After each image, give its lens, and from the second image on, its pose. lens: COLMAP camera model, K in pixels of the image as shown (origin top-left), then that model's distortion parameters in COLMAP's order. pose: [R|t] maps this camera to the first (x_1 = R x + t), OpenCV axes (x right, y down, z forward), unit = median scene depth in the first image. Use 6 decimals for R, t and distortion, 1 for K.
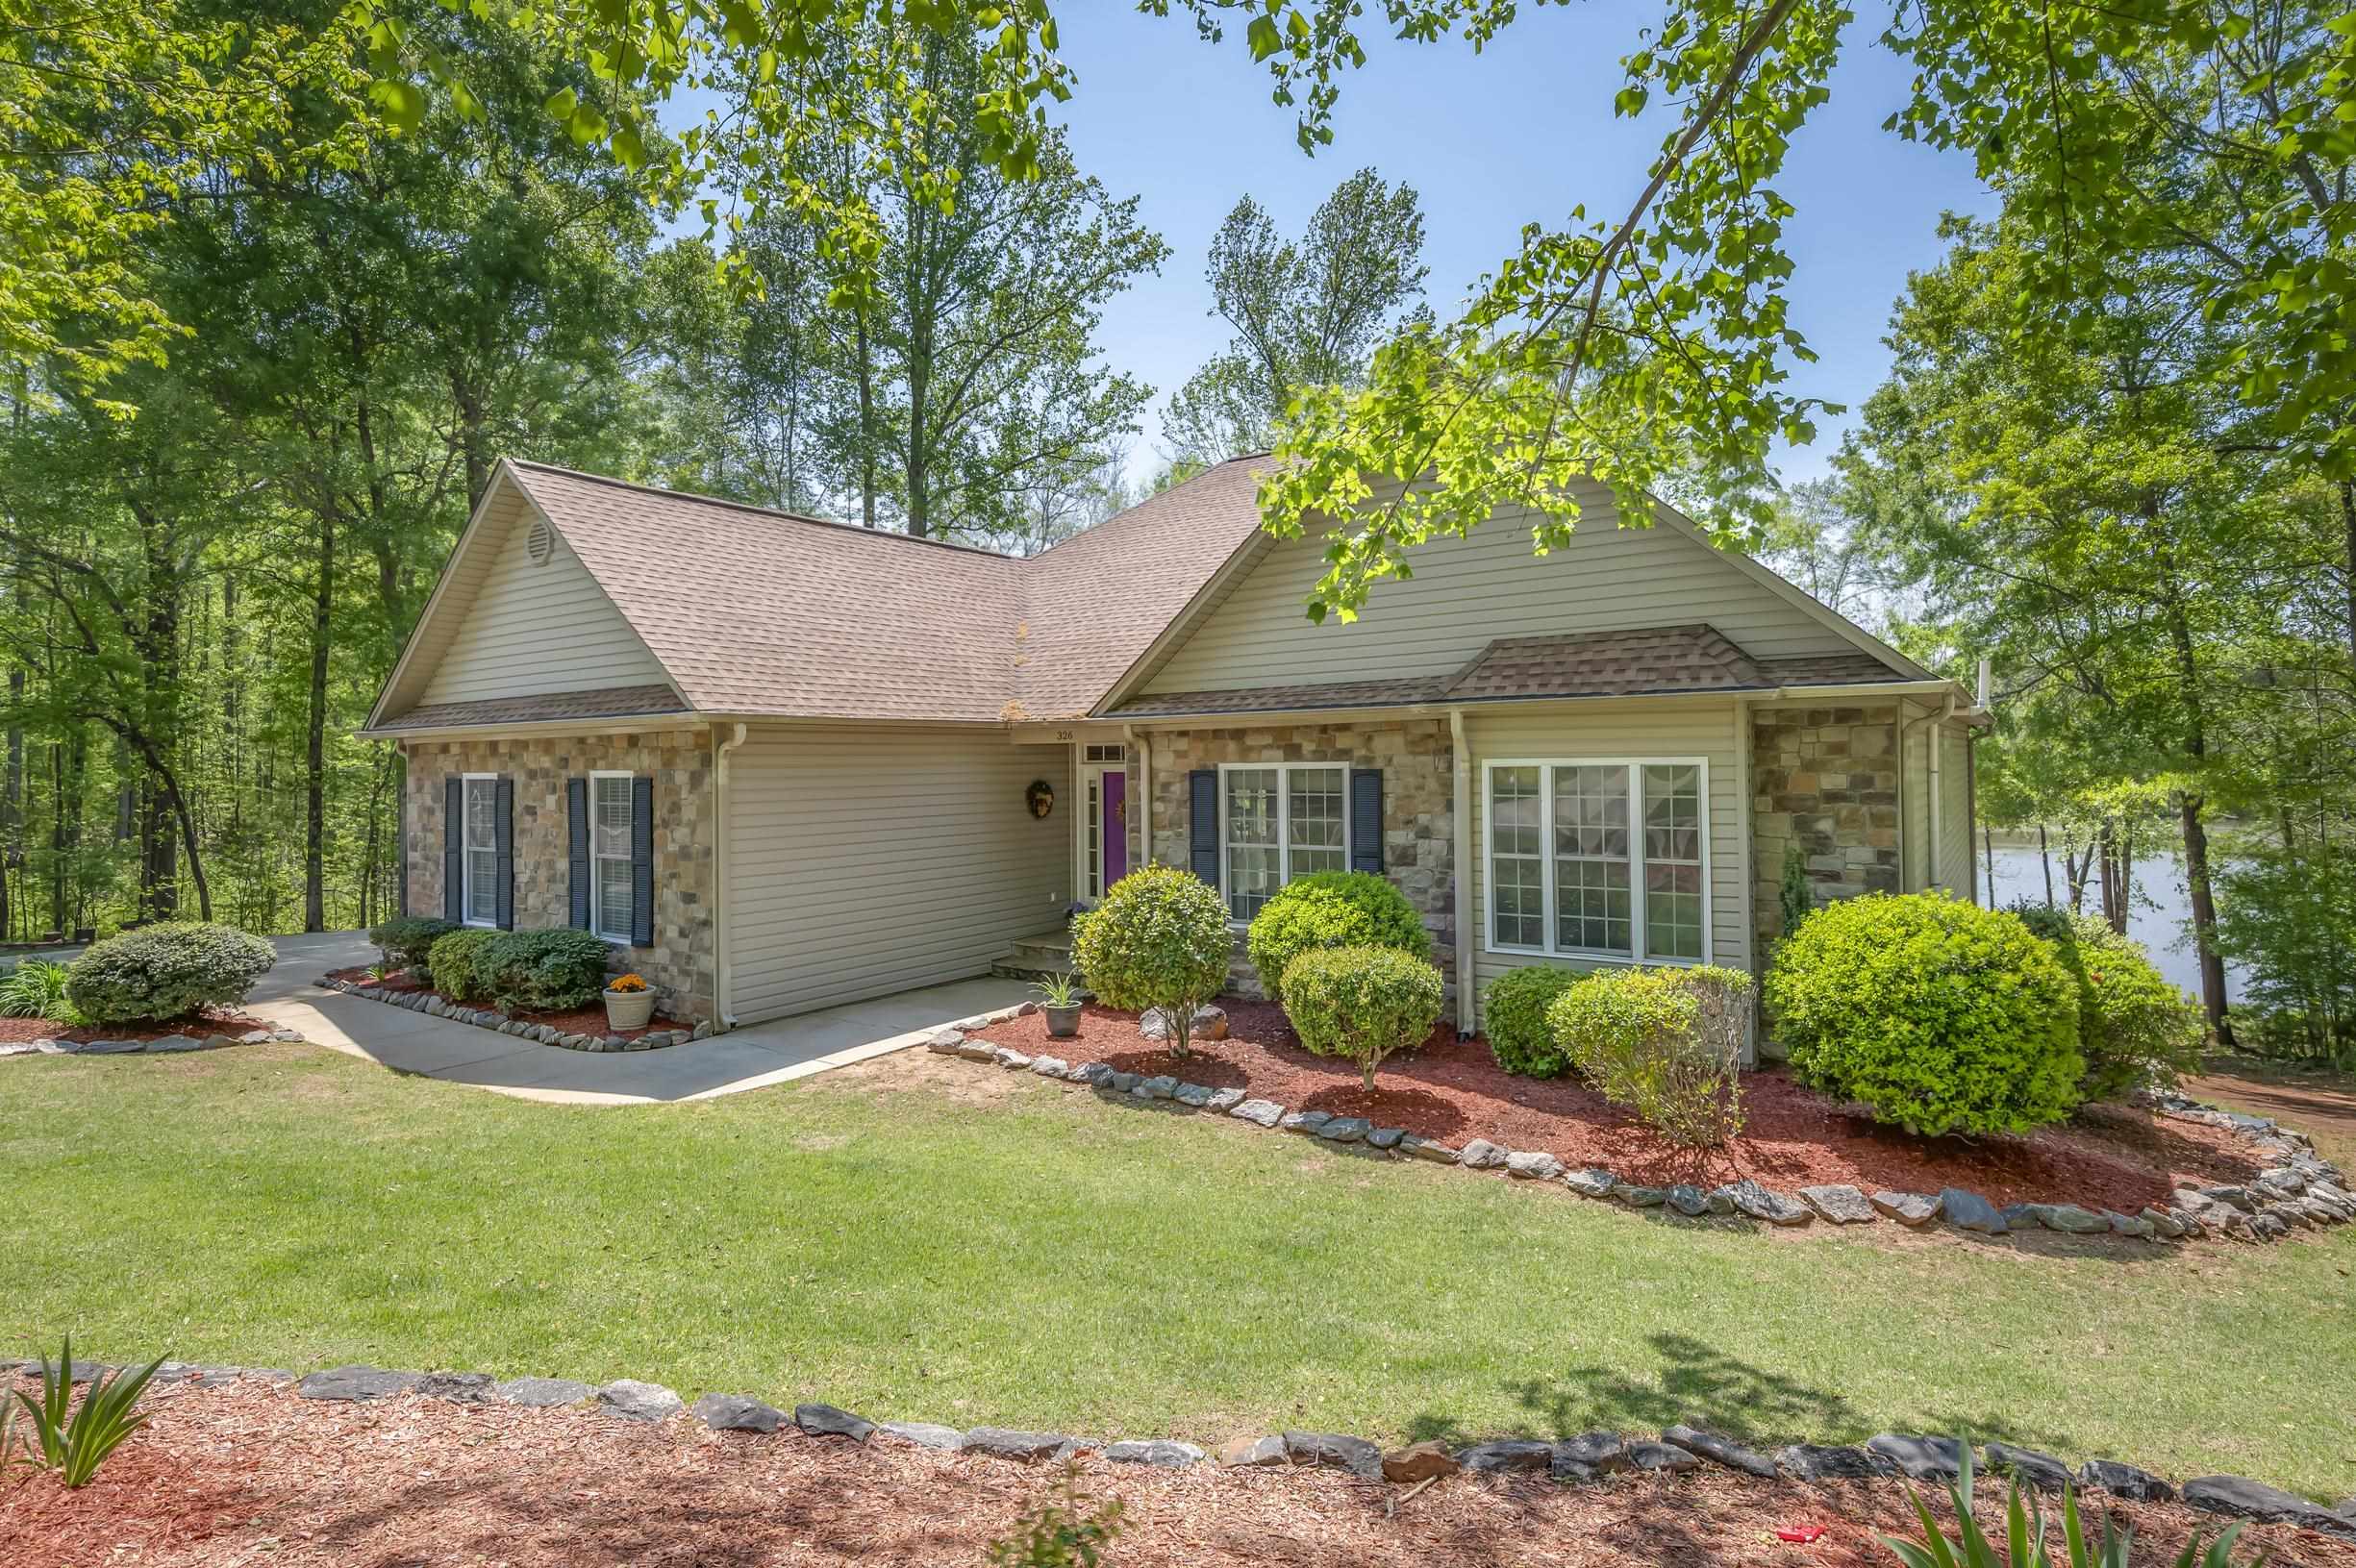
lens RADIAL K [[1206.0, 0, 1151.8], [0, 1206.0, 728.0], [0, 0, 1]] dist [0.004933, -0.000267]
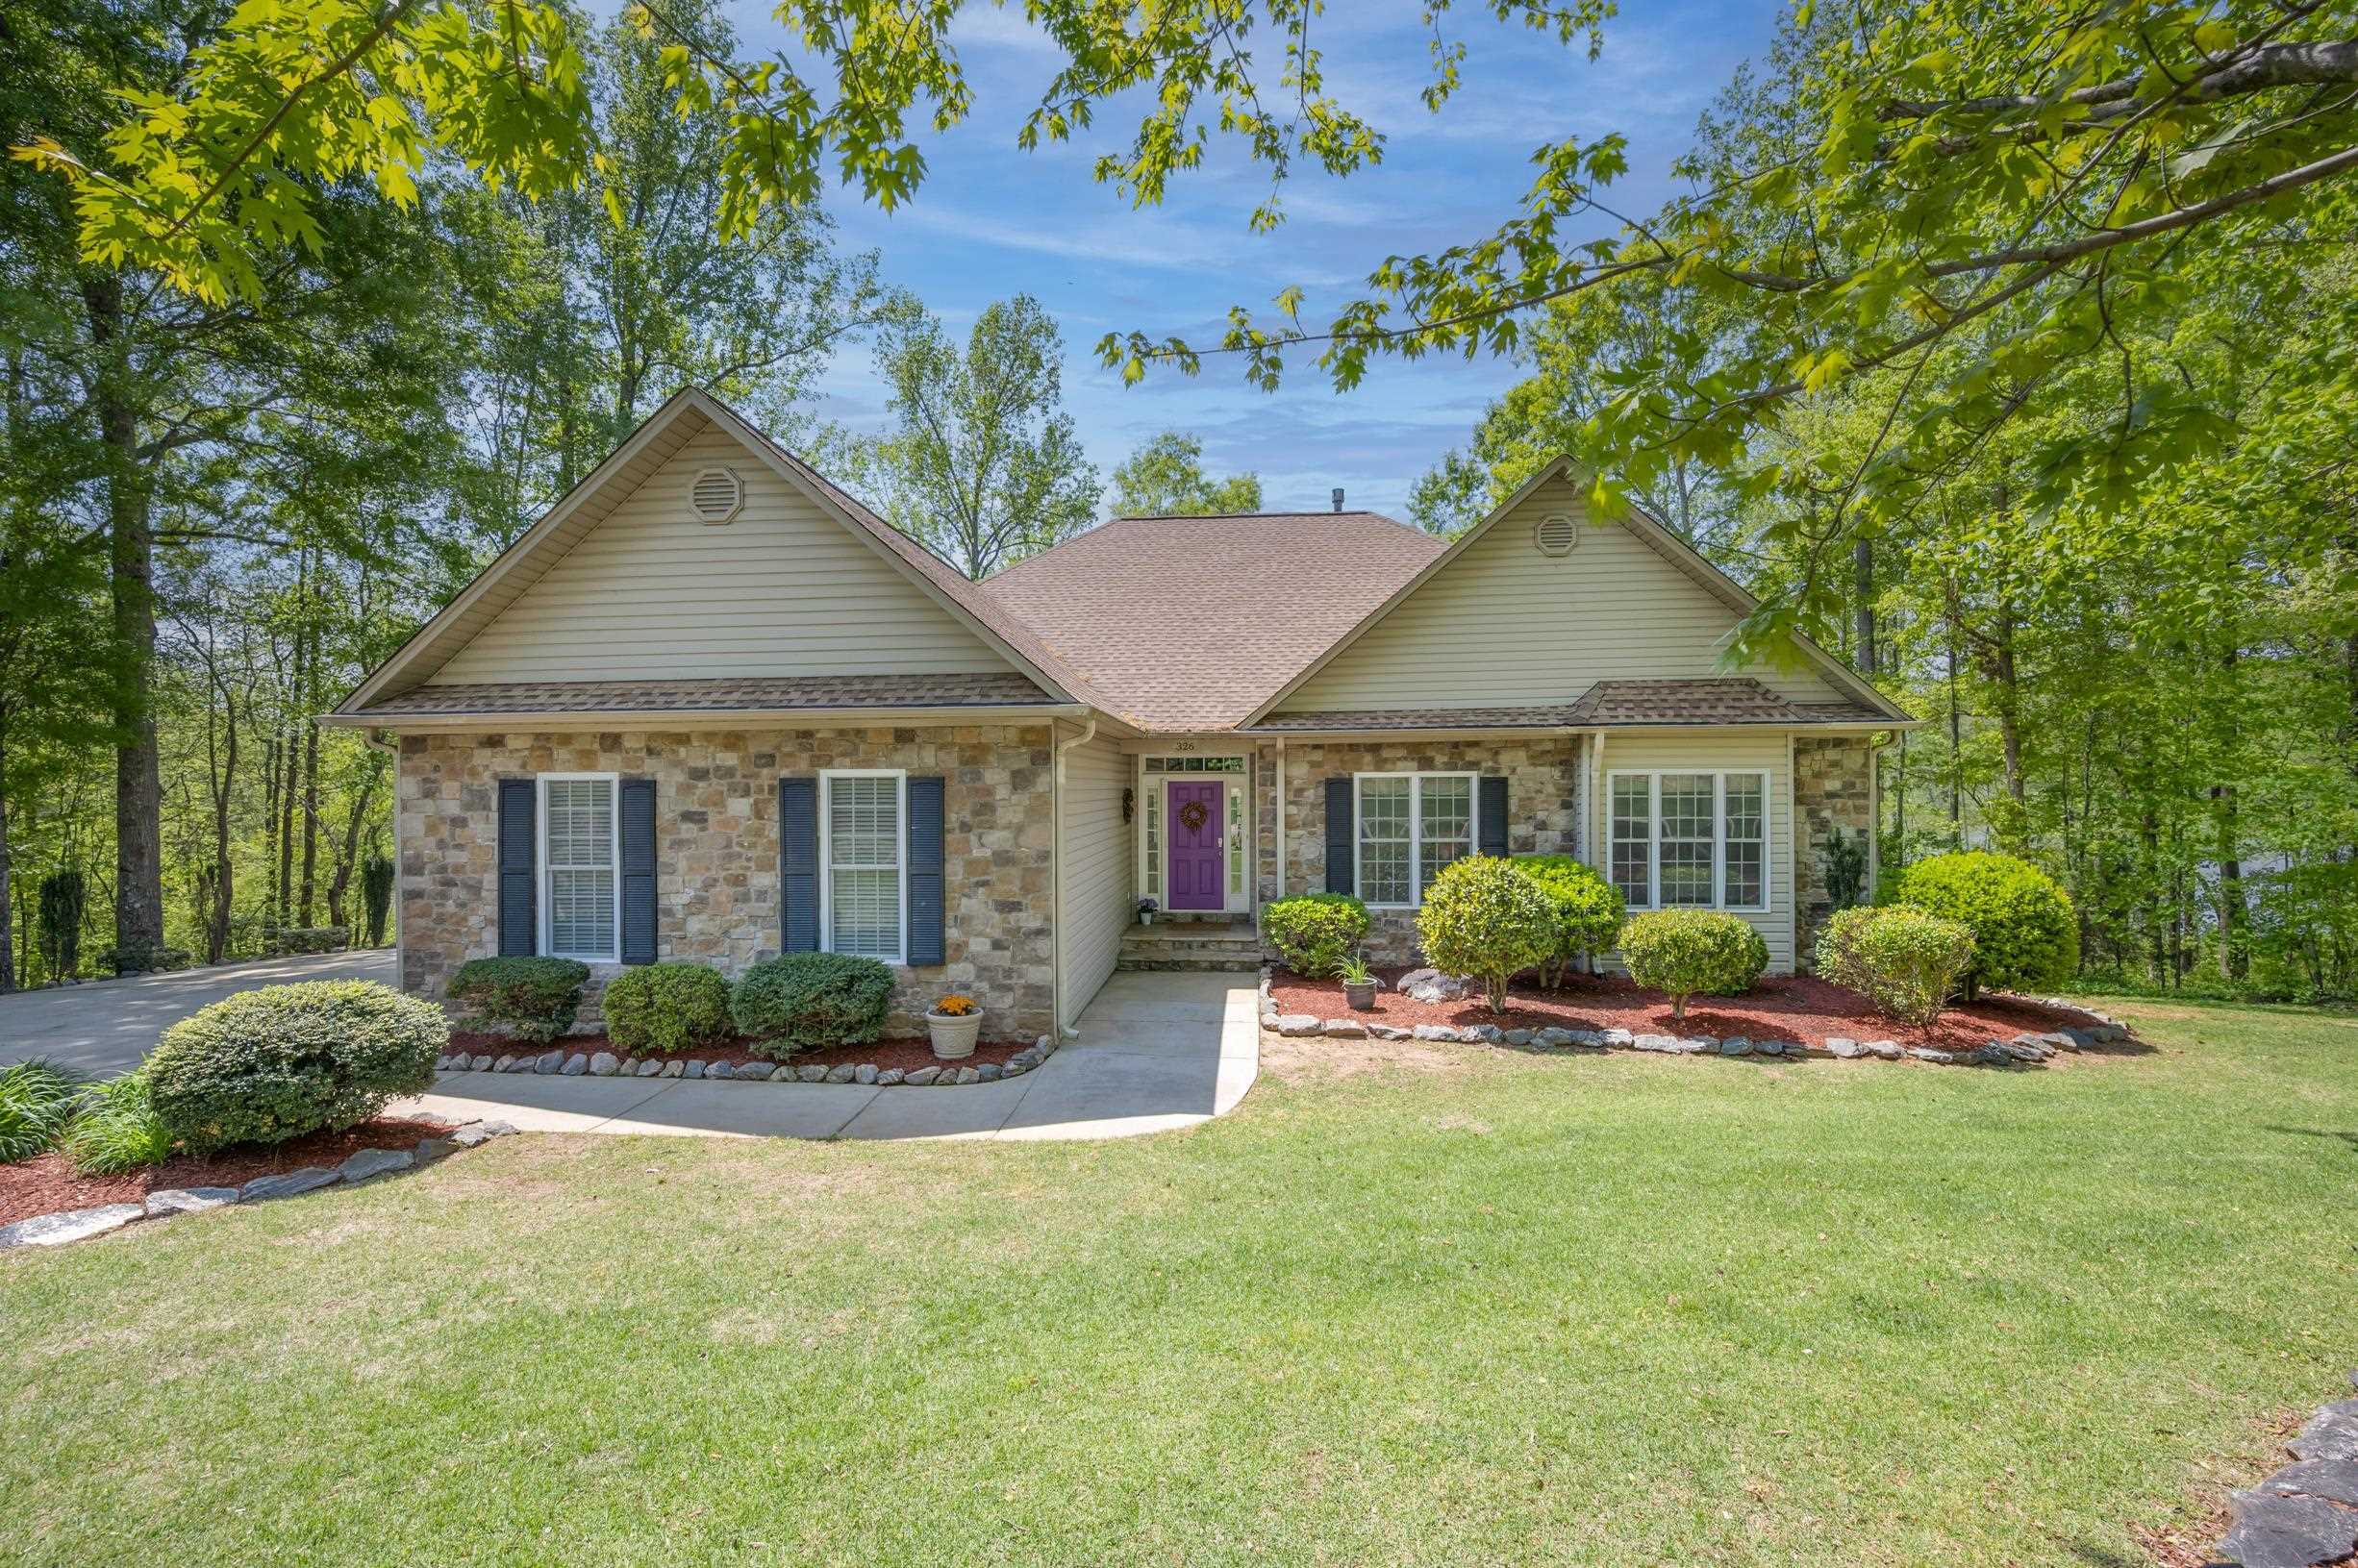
lens RADIAL K [[969.8, 0, 1174.1], [0, 969.8, 782.1], [0, 0, 1]] dist [0.000984, -0.000123]
pose [[0.862338, 0.009799, 0.506238, -0.685320], [-0.018790, 0.999743, 0.012656, 0.035528], [-0.505984, -0.020426, 0.862301, 0.314106]]
